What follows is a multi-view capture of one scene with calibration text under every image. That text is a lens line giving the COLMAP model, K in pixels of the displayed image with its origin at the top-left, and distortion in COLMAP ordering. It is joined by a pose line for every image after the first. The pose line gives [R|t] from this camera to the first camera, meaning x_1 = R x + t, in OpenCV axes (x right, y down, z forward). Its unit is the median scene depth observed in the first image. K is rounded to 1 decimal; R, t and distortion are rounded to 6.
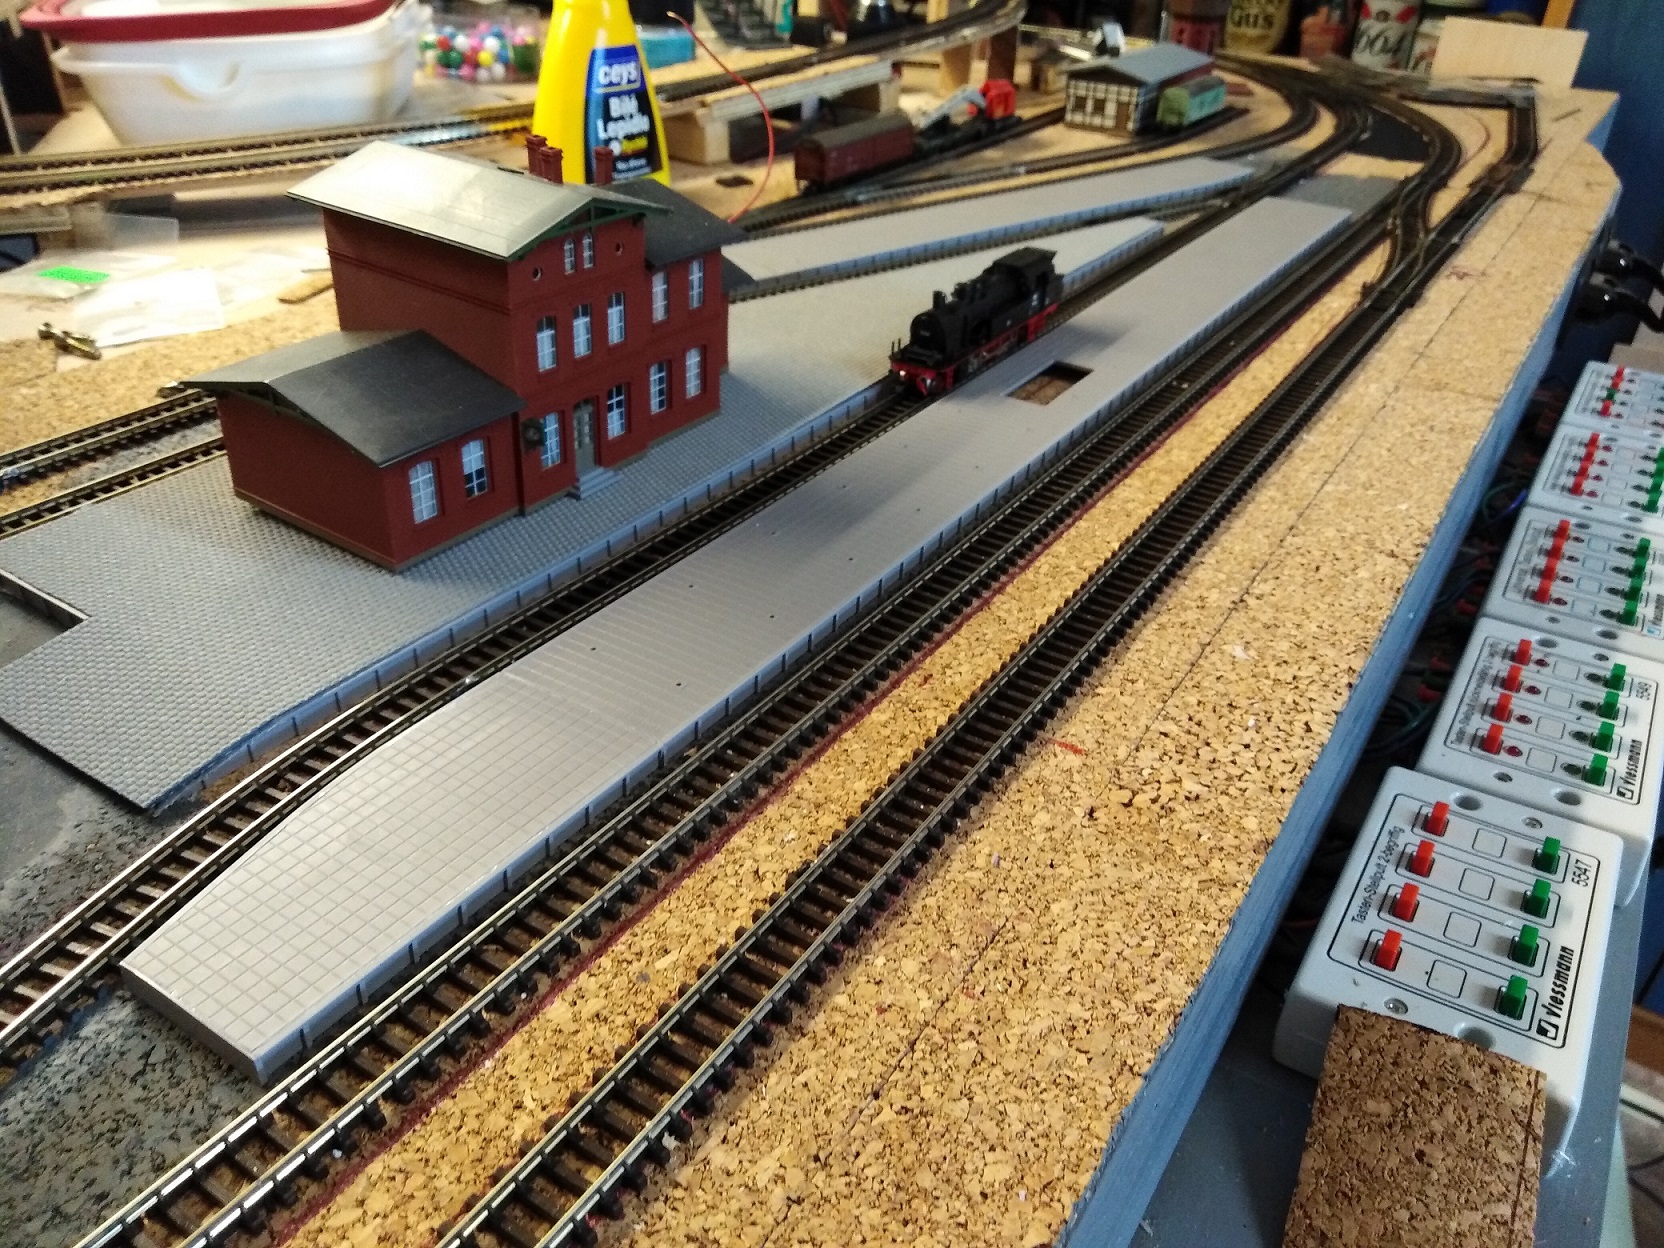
lens RADIAL K [[1251.4, 0, 831.9], [0, 1251.4, 623.6], [0, 0, 1]] dist [0.038654, -0.034074]
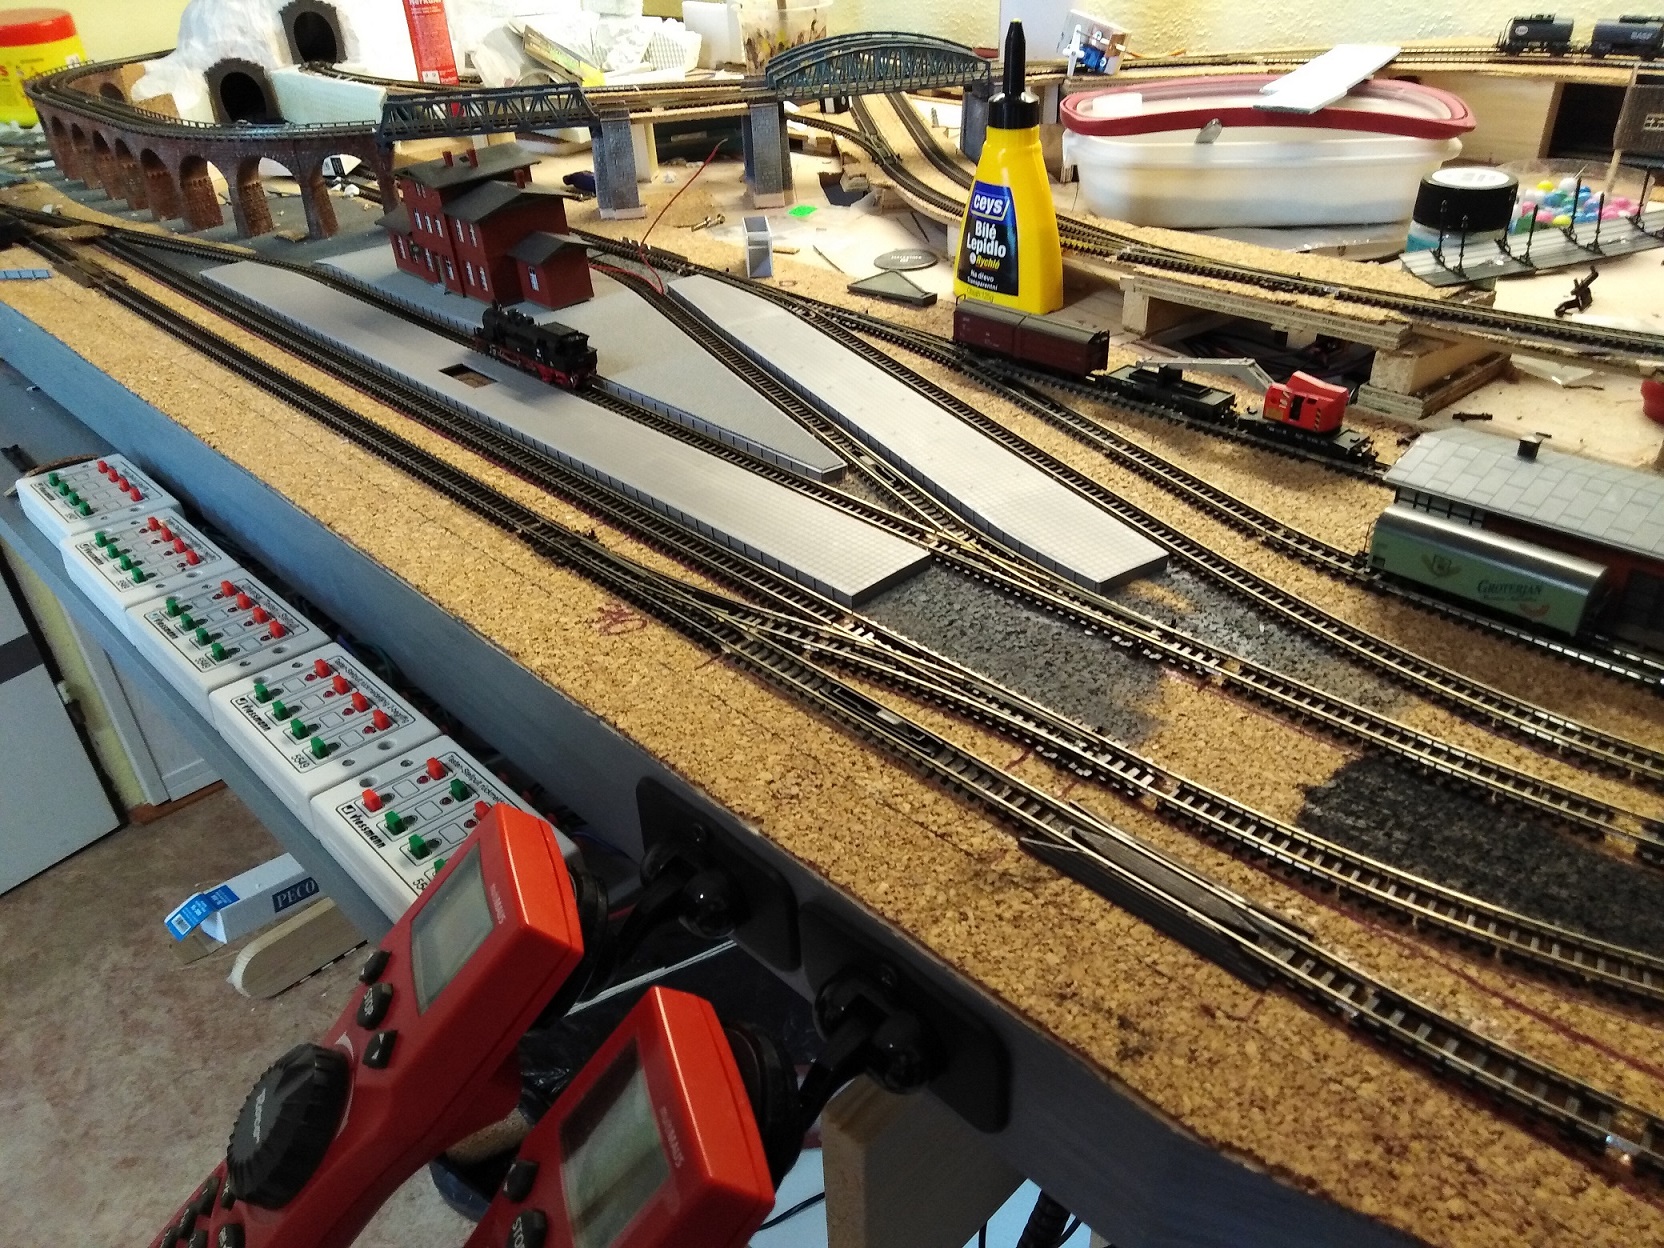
lens RADIAL K [[1251.4, 0, 830.5], [0, 1251.4, 622.2], [0, 0, 1]] dist [0.038654, -0.034074]
pose [[-0.227559, 0.494454, -0.838888, 1.437585], [-0.492424, 0.684787, 0.537201, -0.975639], [0.840080, 0.535333, 0.087652, 1.296044]]
